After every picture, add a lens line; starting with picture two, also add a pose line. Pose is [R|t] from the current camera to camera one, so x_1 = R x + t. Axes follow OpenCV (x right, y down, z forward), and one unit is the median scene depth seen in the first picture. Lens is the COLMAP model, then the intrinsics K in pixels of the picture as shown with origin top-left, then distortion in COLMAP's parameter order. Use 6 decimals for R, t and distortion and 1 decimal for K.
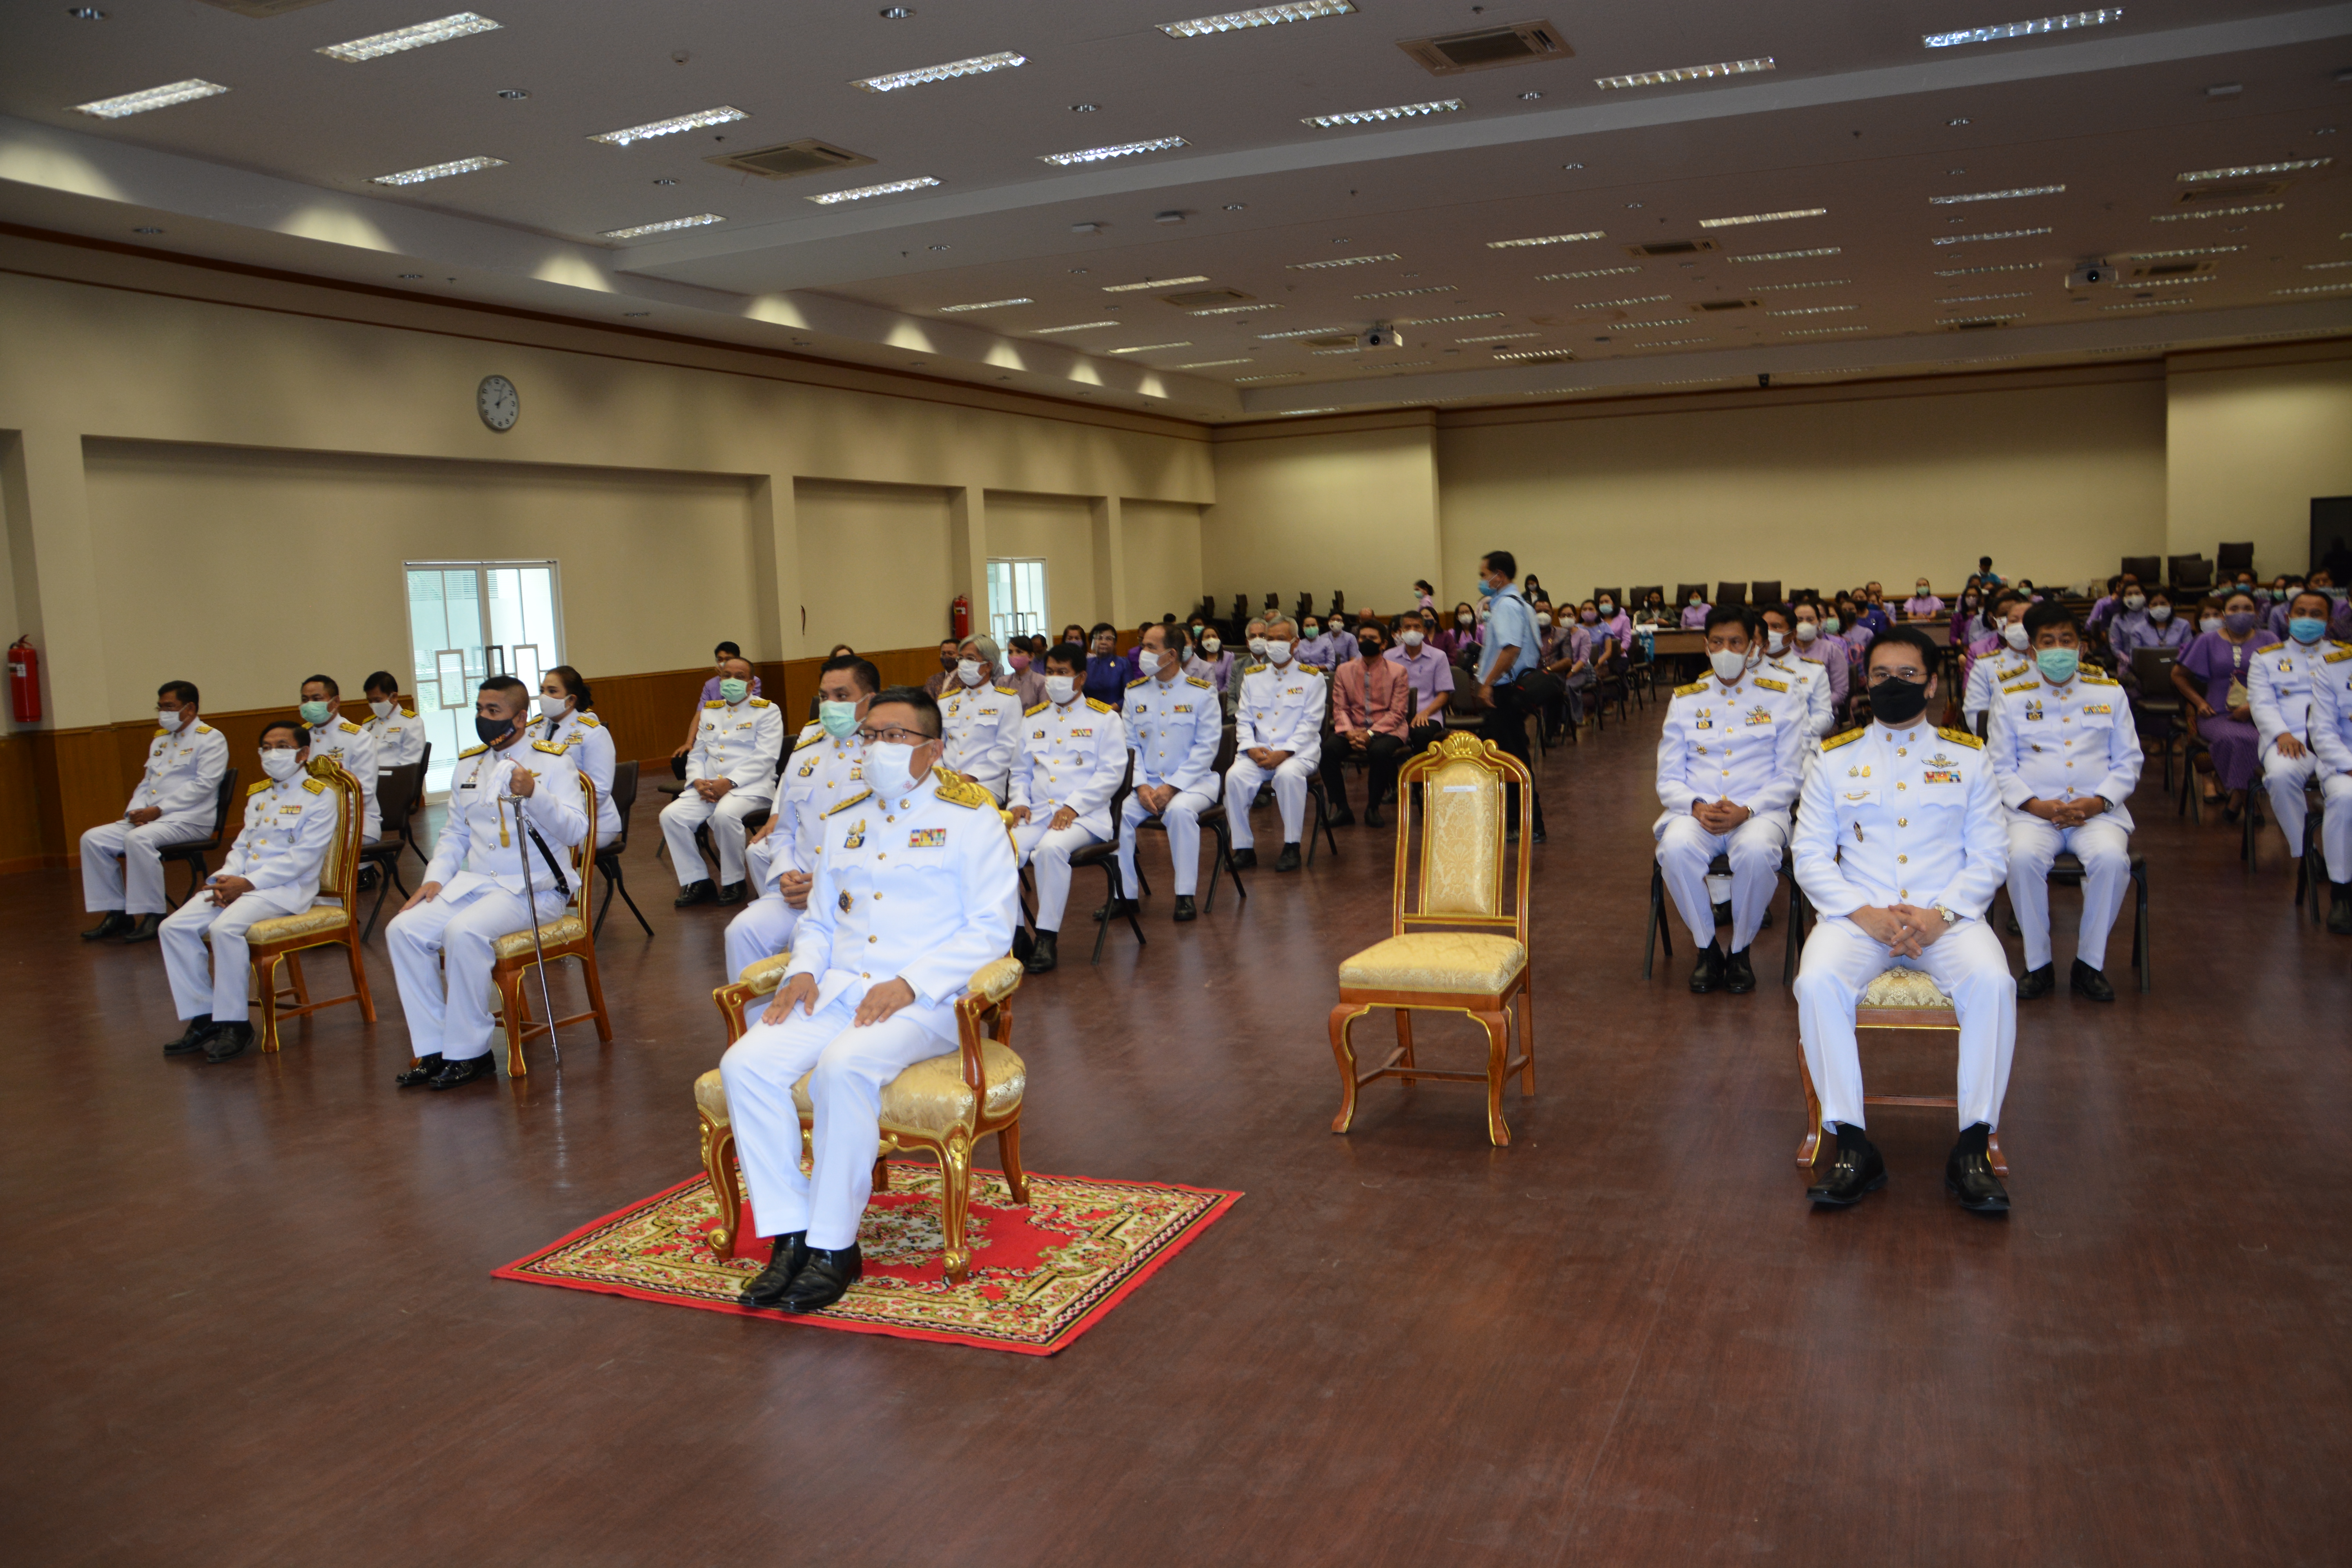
lens RADIAL K [[1806.4, 0, 1171.9], [0, 1806.4, 814.3], [0, 0, 1]] dist [-0.194457, 0.174484]
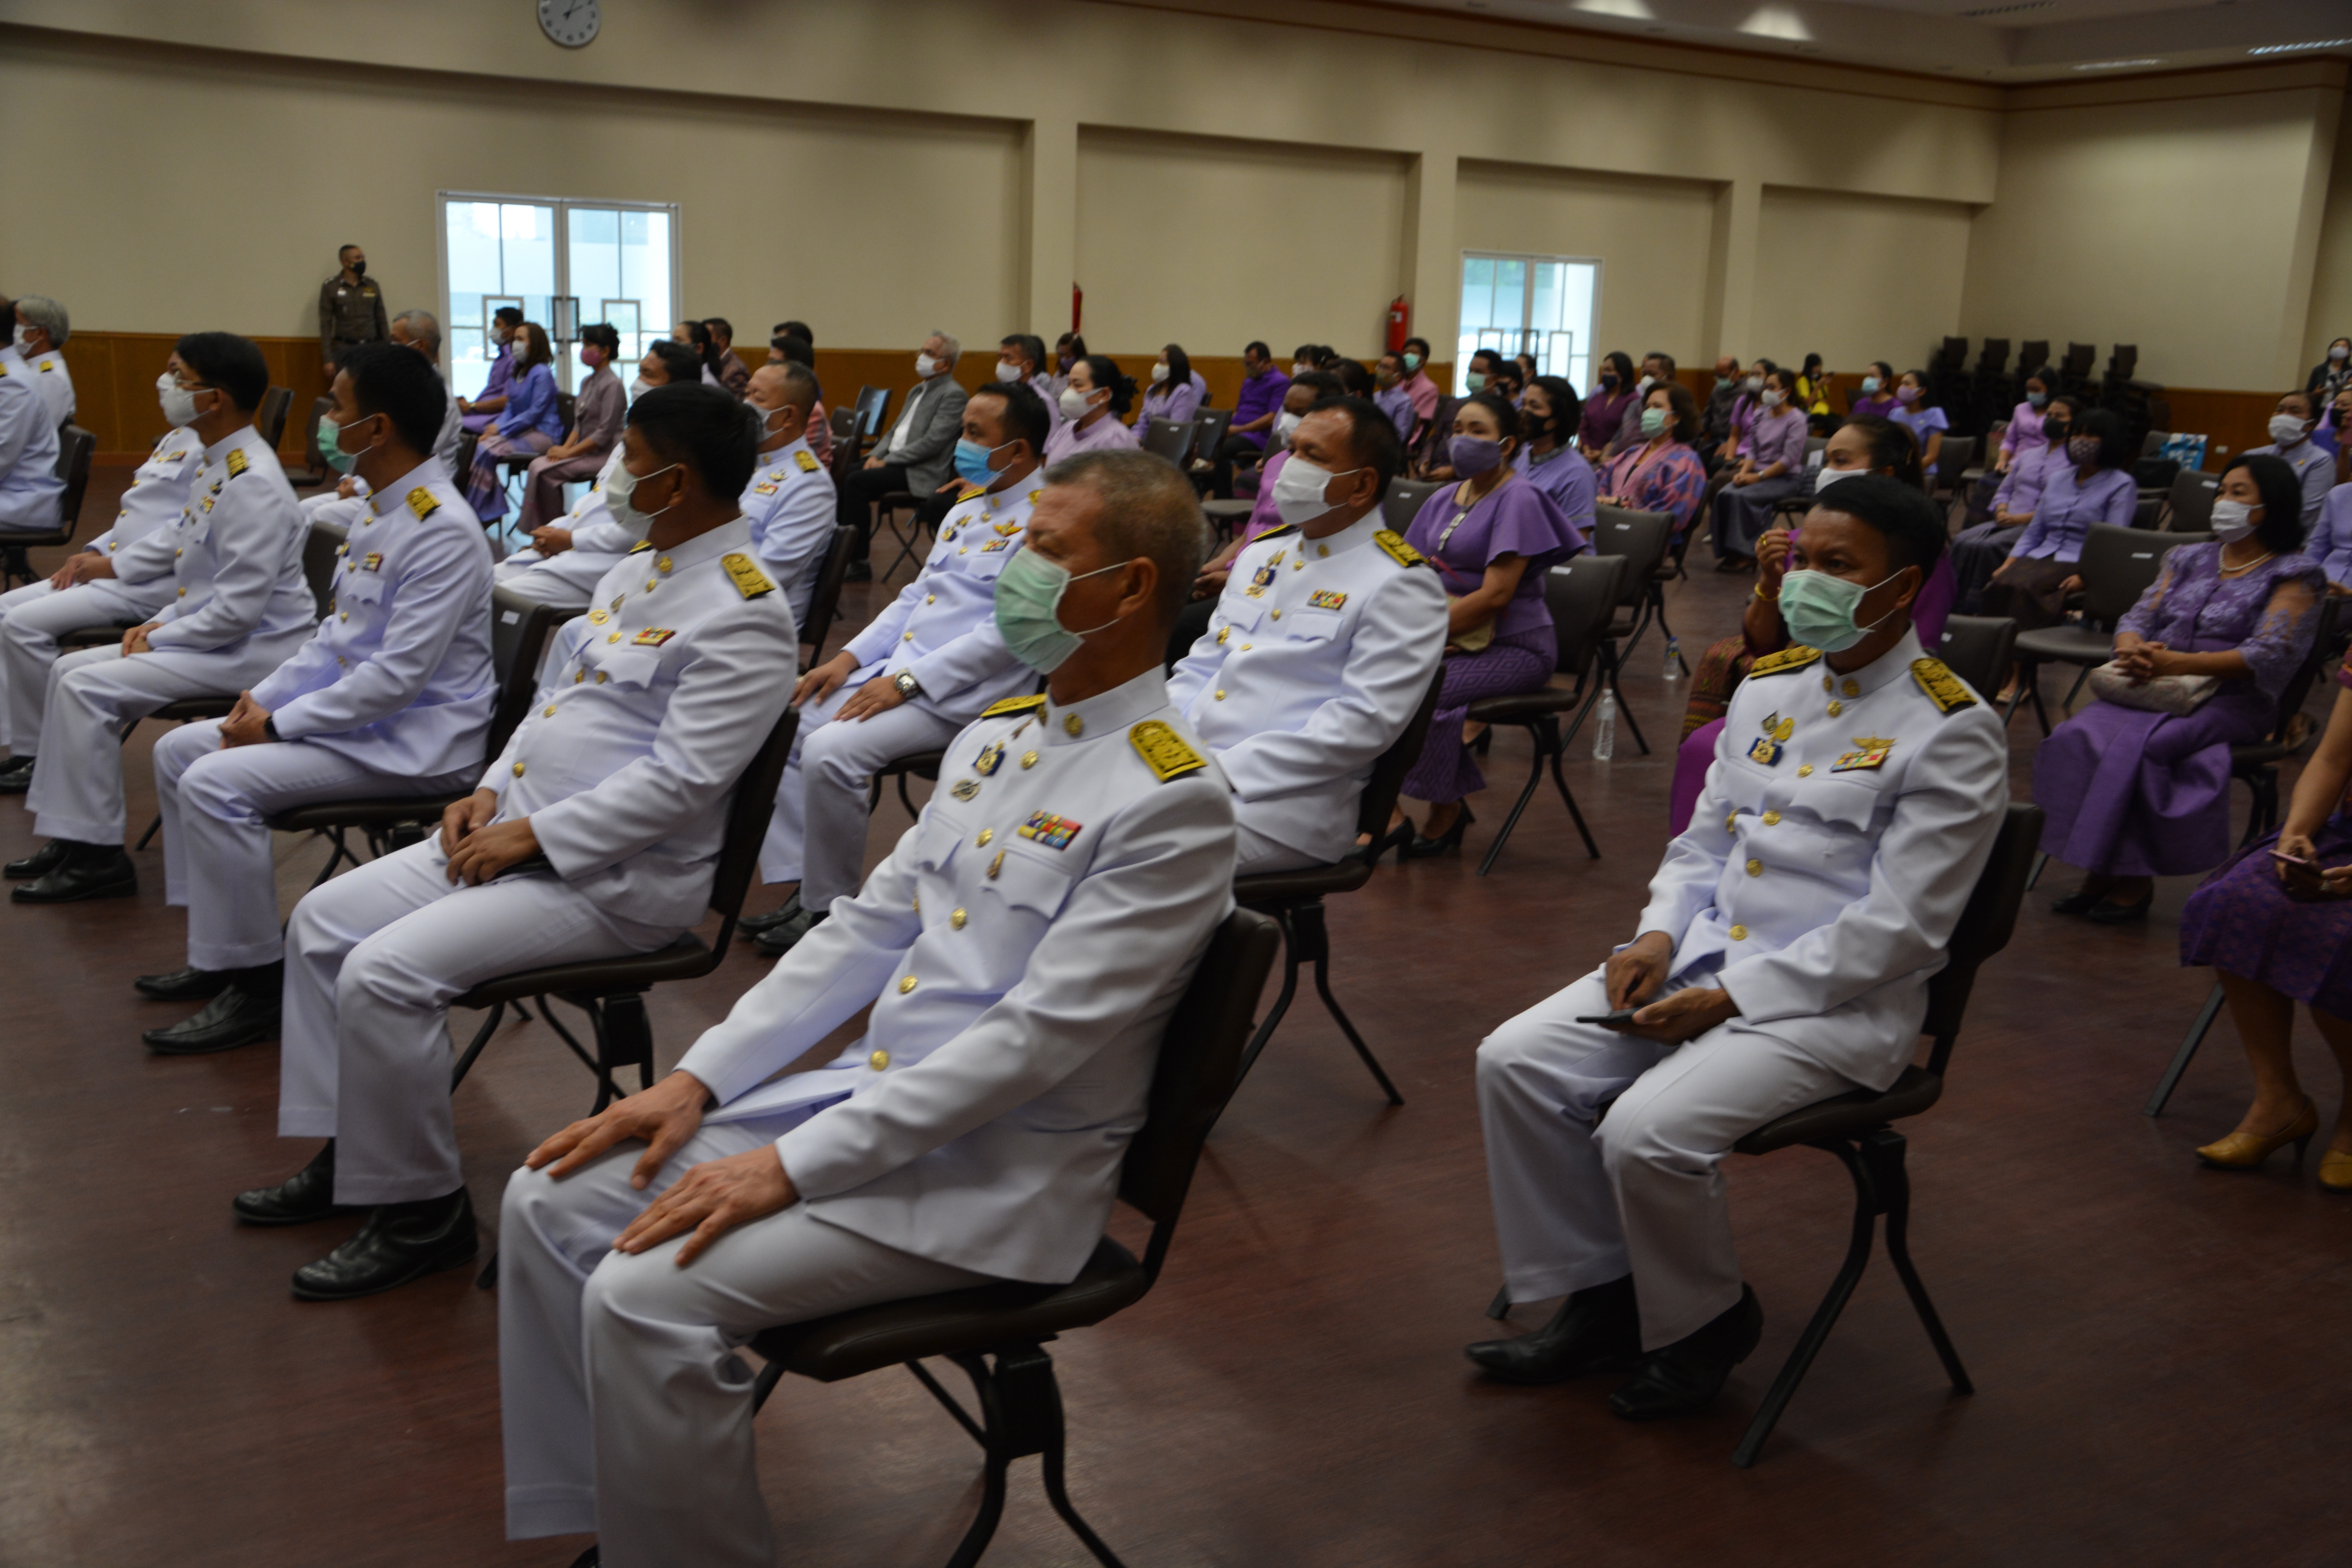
lens RADIAL K [[2233.1, 0, 1186.8], [0, 2233.1, 806.1], [0, 0, 1]] dist [-0.094455, 0.229728]
pose [[0.837545, 0.196708, -0.509729, 0.394242], [-0.141564, 0.979211, 0.145278, -0.040531], [0.527710, -0.049518, 0.847980, 0.162887]]
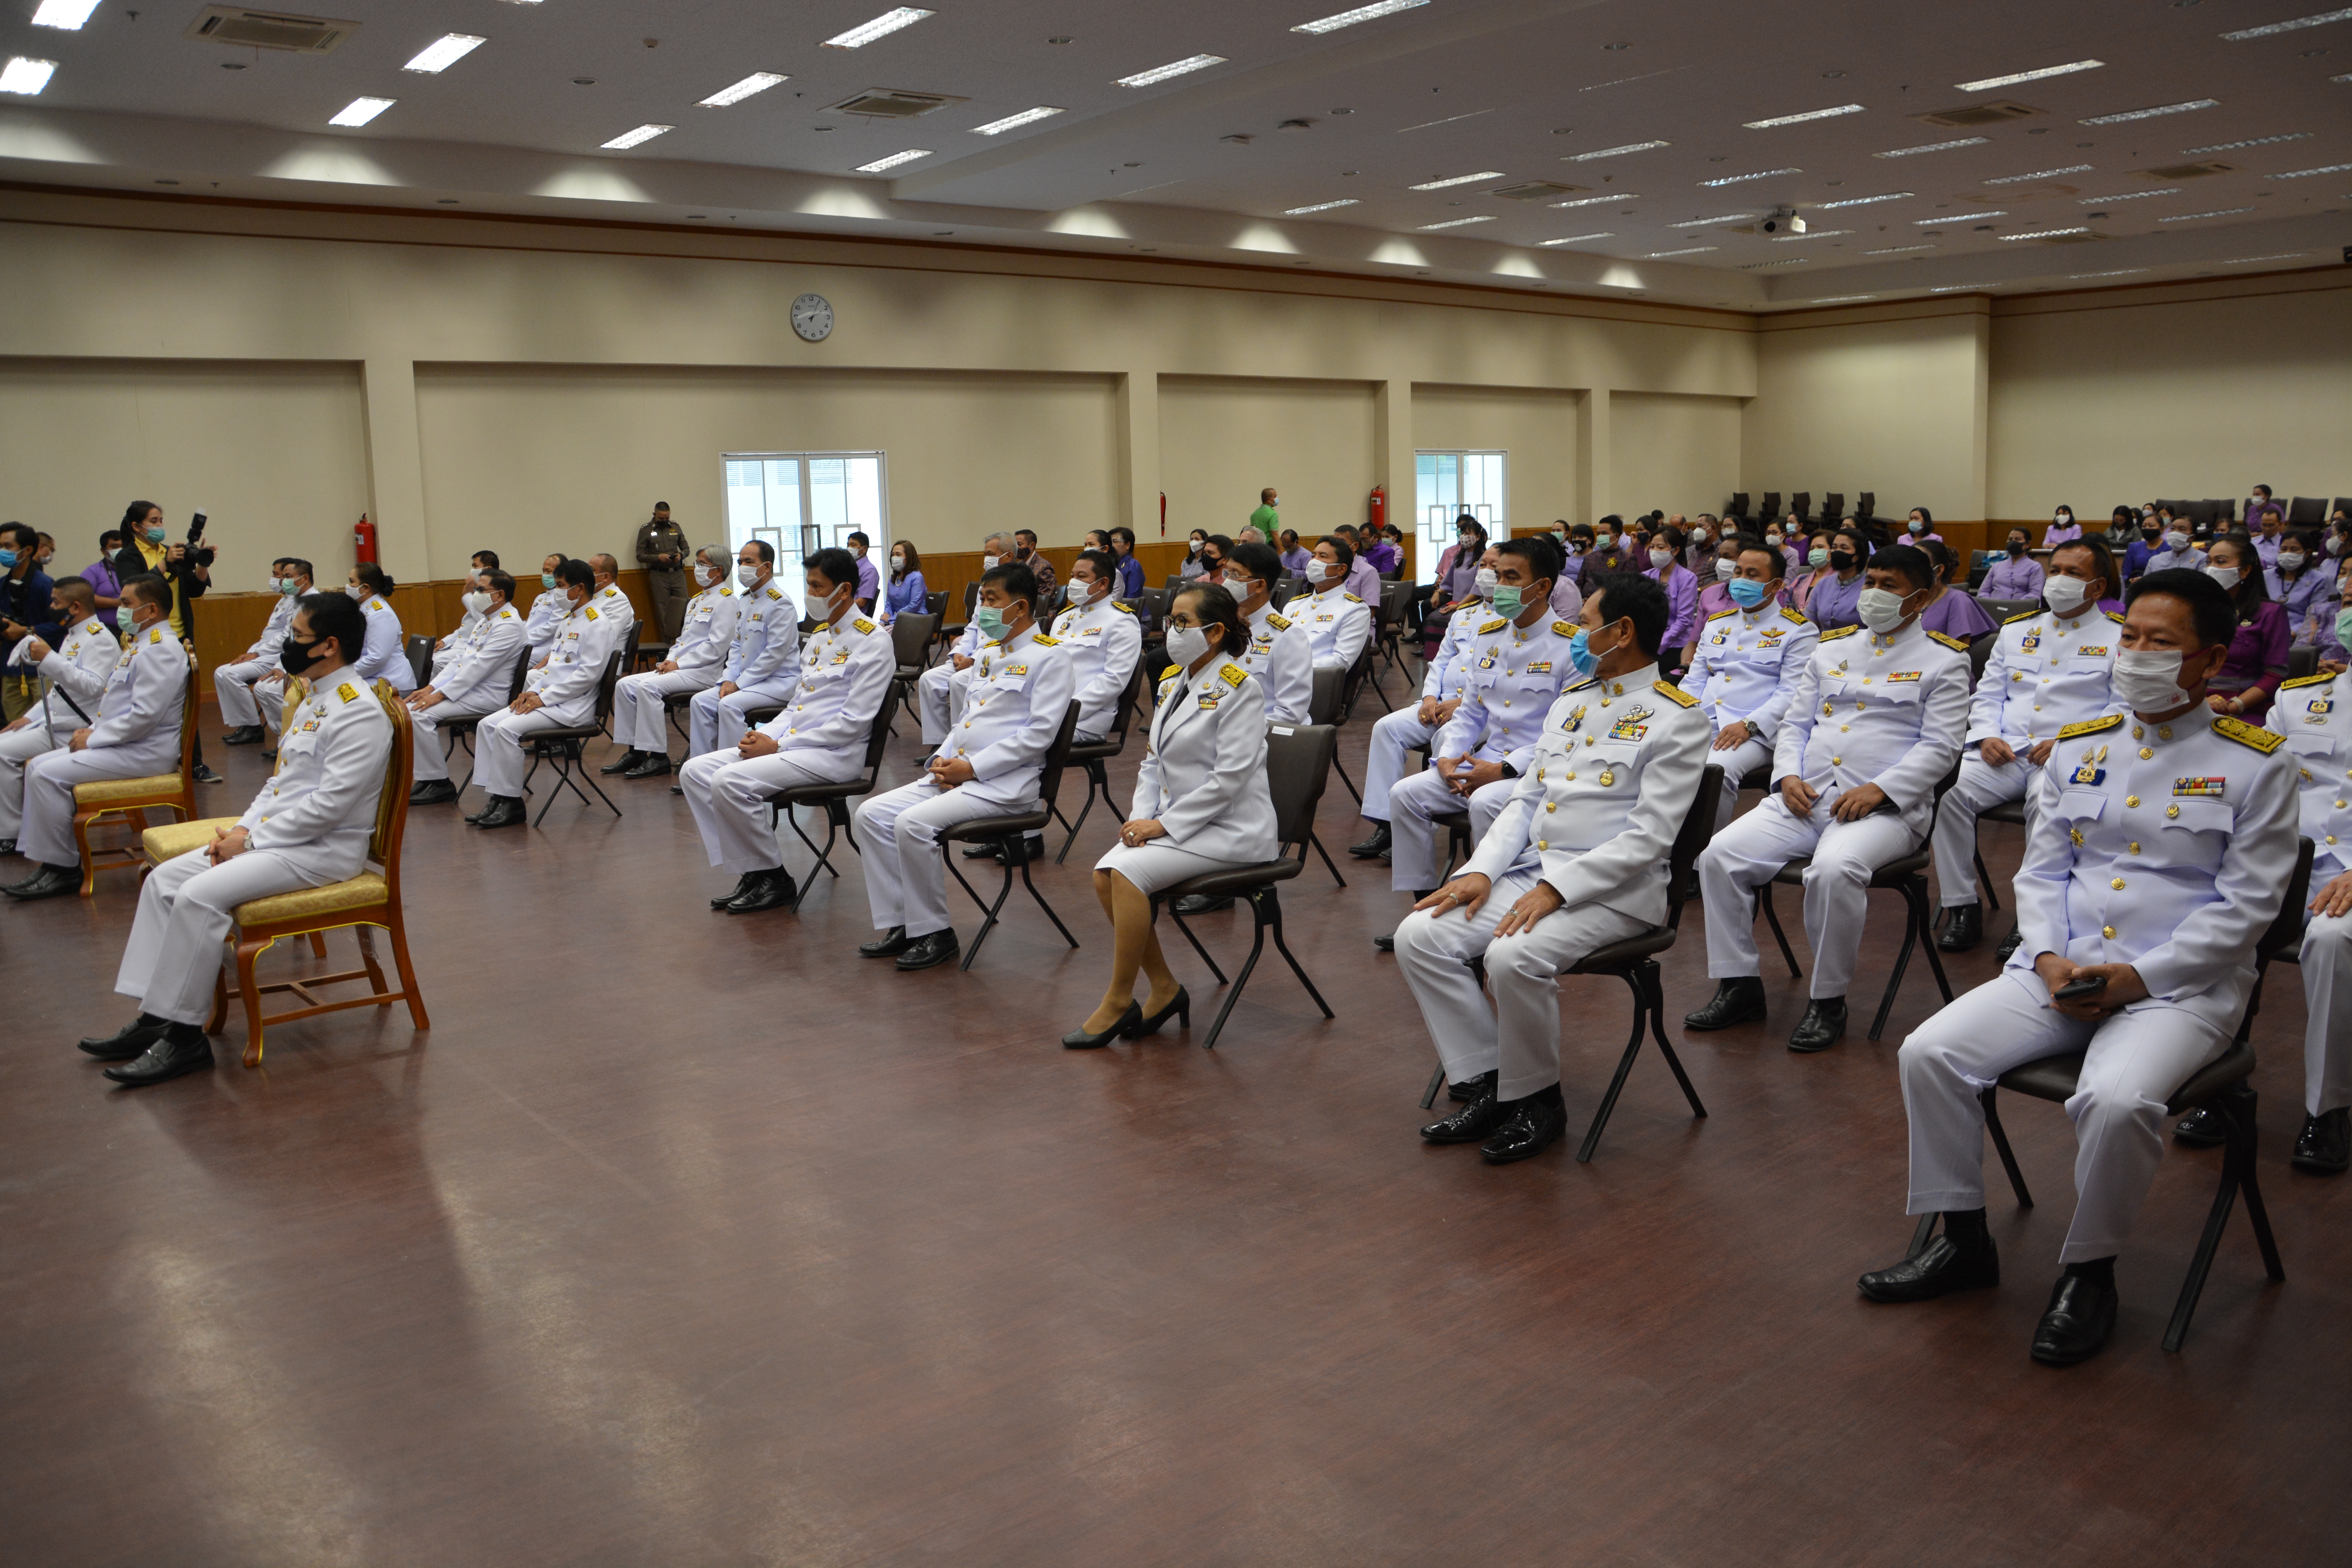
lens RADIAL K [[1806.4, 0, 1171.9], [0, 1806.4, 814.3], [0, 0, 1]] dist [-0.194457, 0.174484]
pose [[0.889380, 0.102612, -0.445503, 0.299857], [-0.070702, 0.993633, 0.087715, -0.020321], [0.451668, -0.046514, 0.890973, 0.032576]]
